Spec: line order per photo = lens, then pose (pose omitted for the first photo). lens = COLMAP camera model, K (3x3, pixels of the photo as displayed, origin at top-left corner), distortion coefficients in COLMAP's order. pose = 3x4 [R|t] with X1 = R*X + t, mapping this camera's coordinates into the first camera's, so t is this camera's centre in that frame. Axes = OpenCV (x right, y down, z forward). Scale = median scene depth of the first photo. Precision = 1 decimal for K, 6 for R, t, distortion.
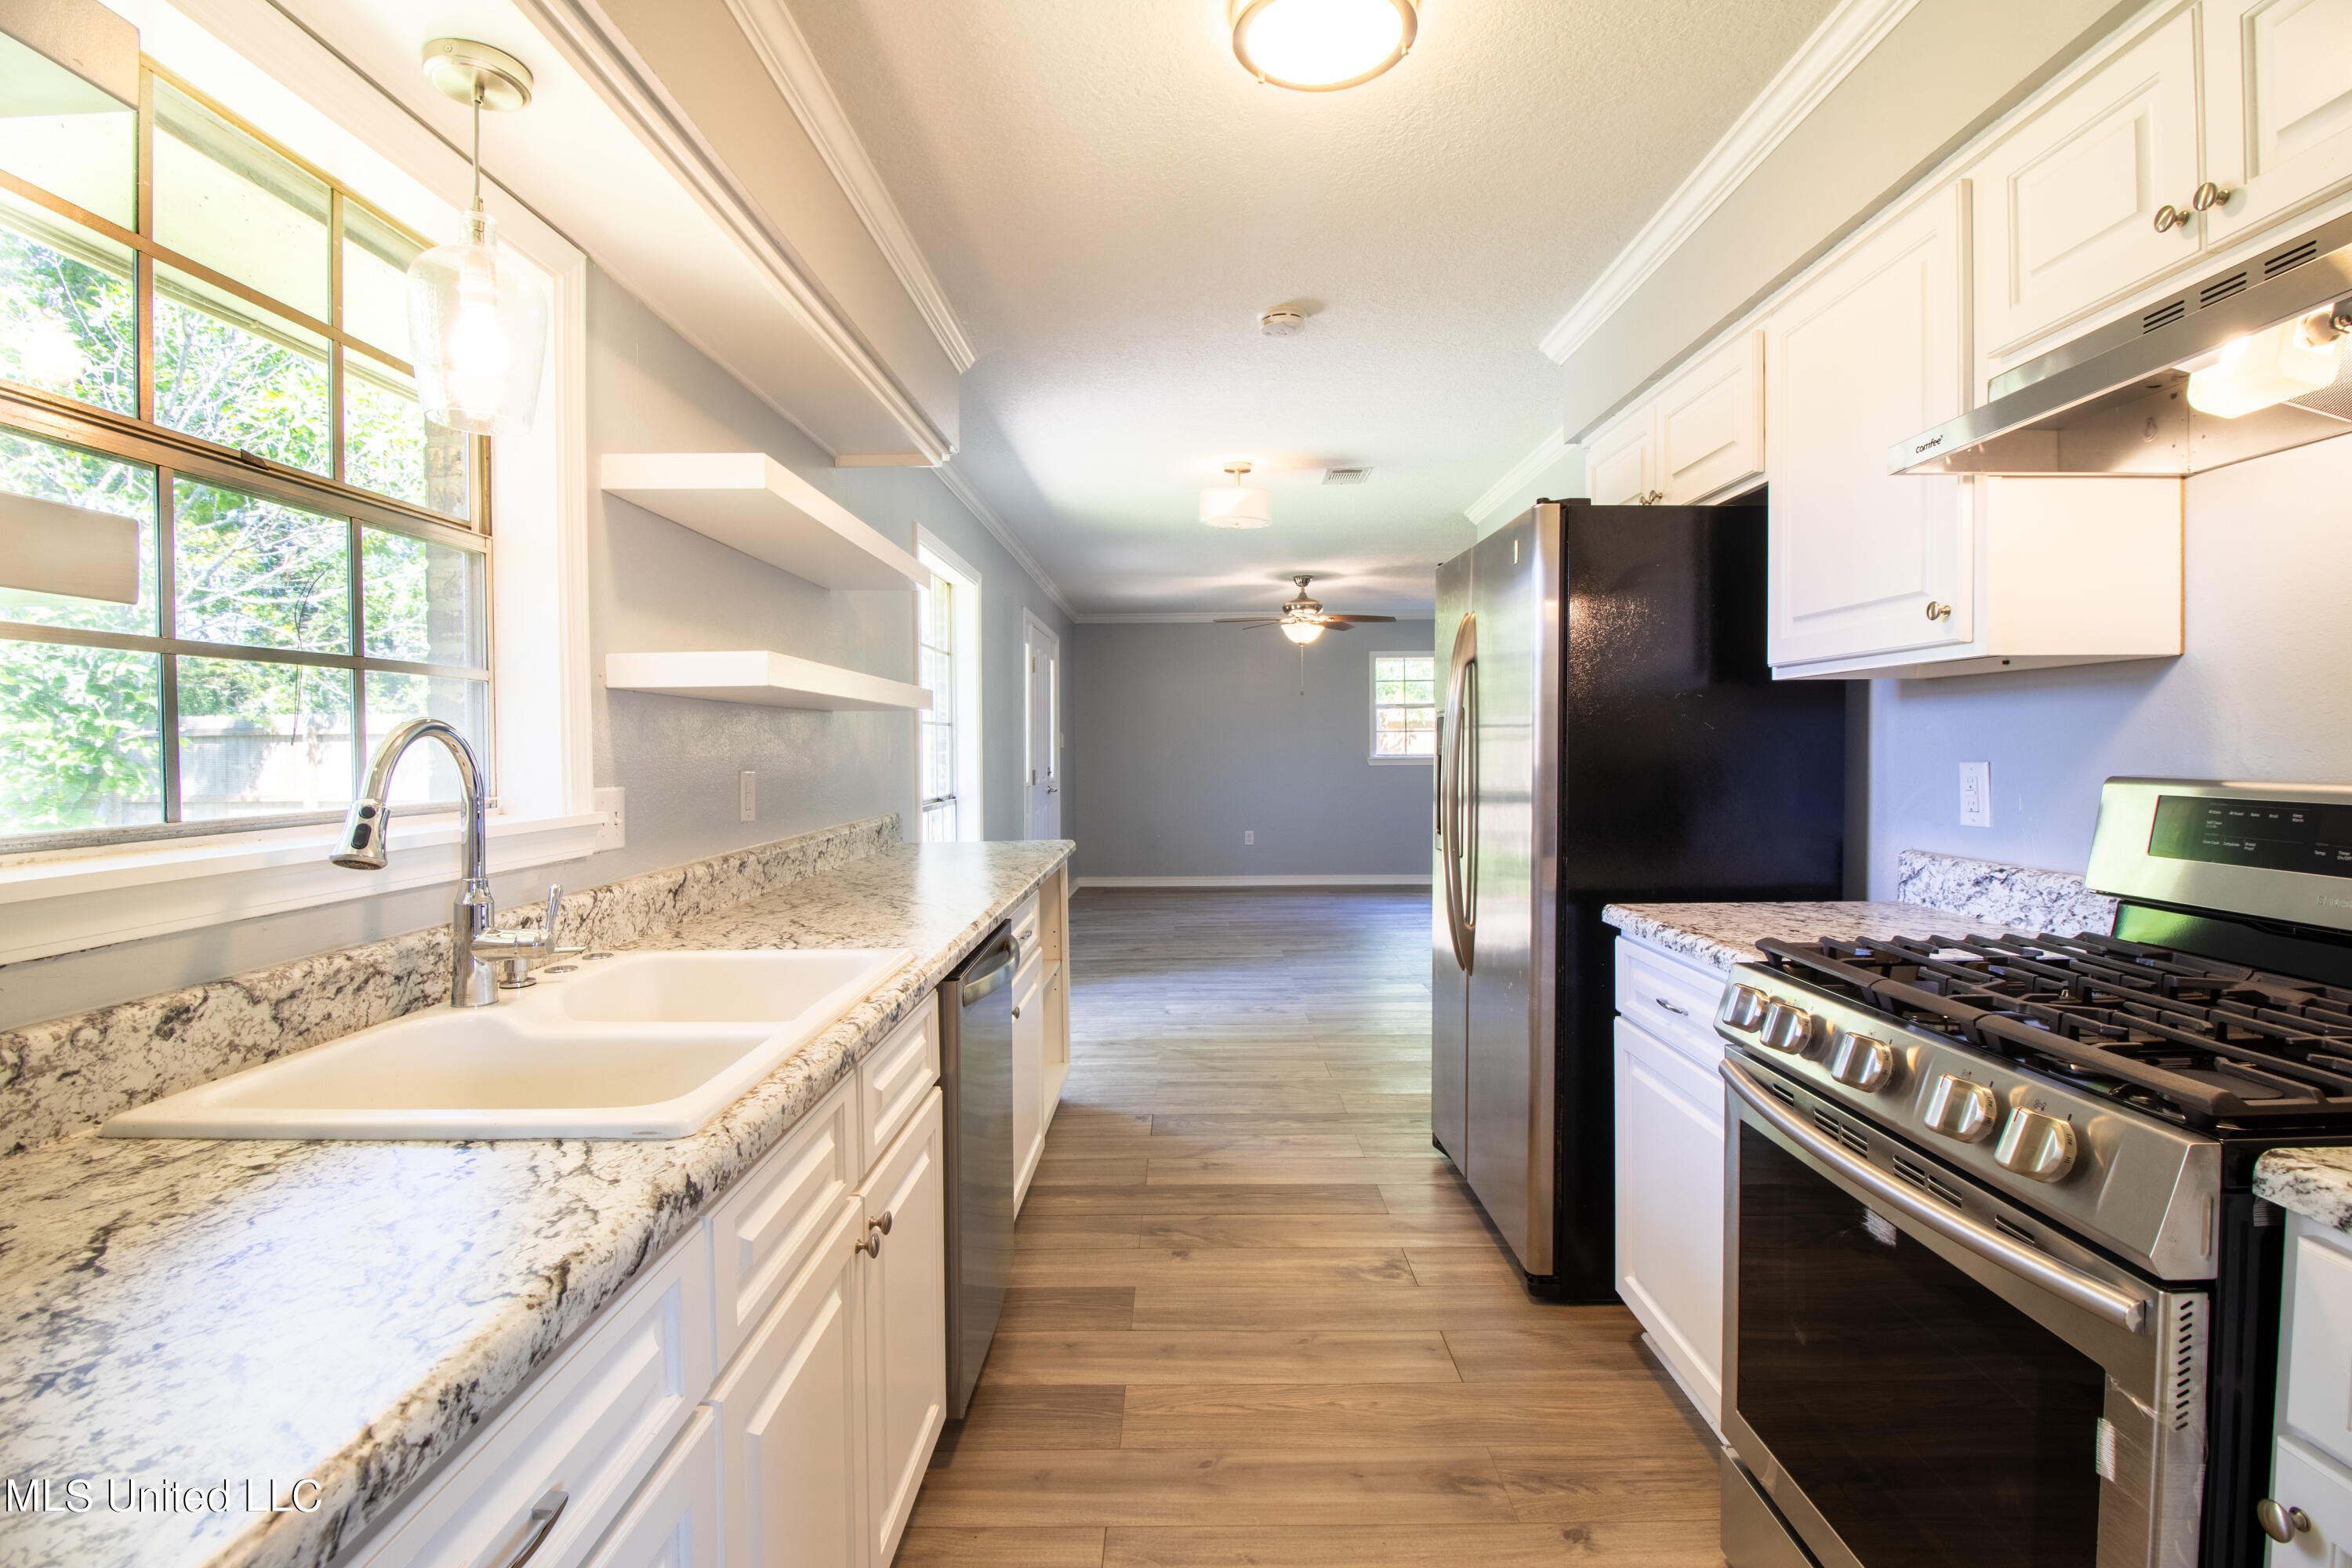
lens RADIAL K [[1086.1, 0, 1173.4], [0, 1086.1, 775.3], [0, 0, 1]] dist [0.000616, -0.014342]
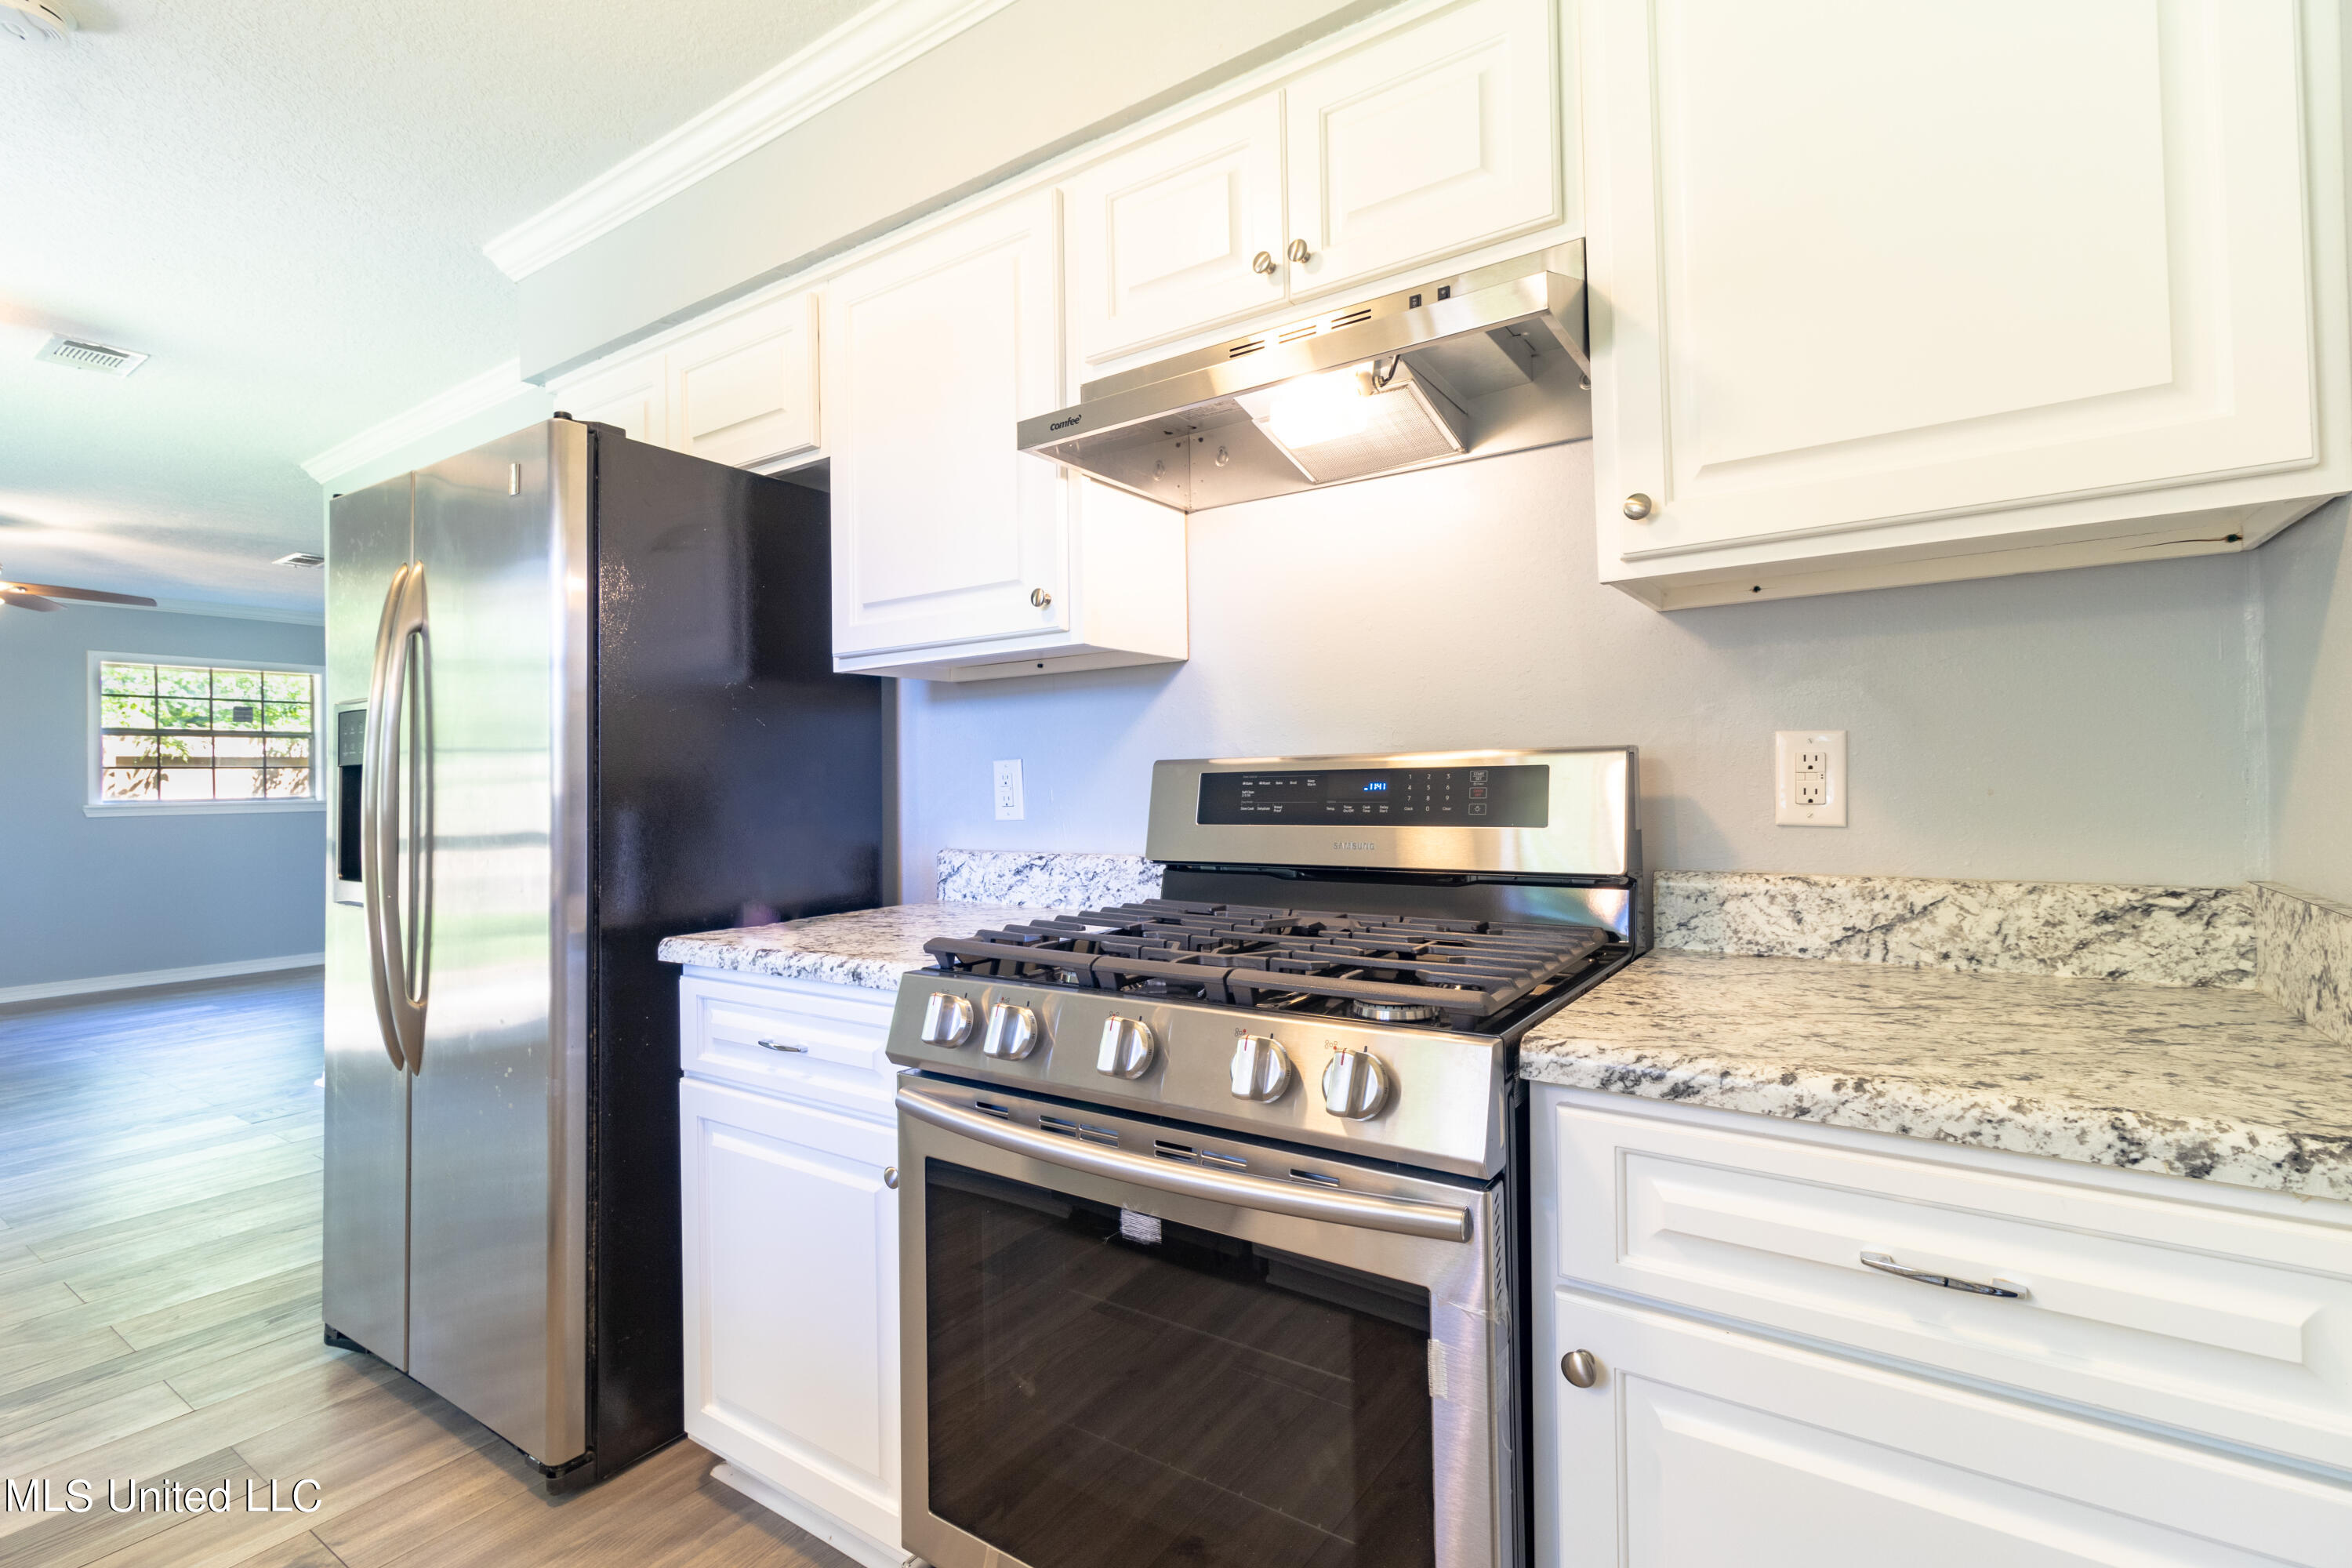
lens RADIAL K [[1080.6, 0, 1175.1], [0, 1080.6, 770.0], [0, 0, 1]] dist [0.005322, 0.000842]
pose [[0.552466, 0.008479, 0.833492, -0.055322], [0.034460, 0.998861, -0.033002, 0.036365], [-0.832823, 0.046955, 0.551545, 0.256604]]
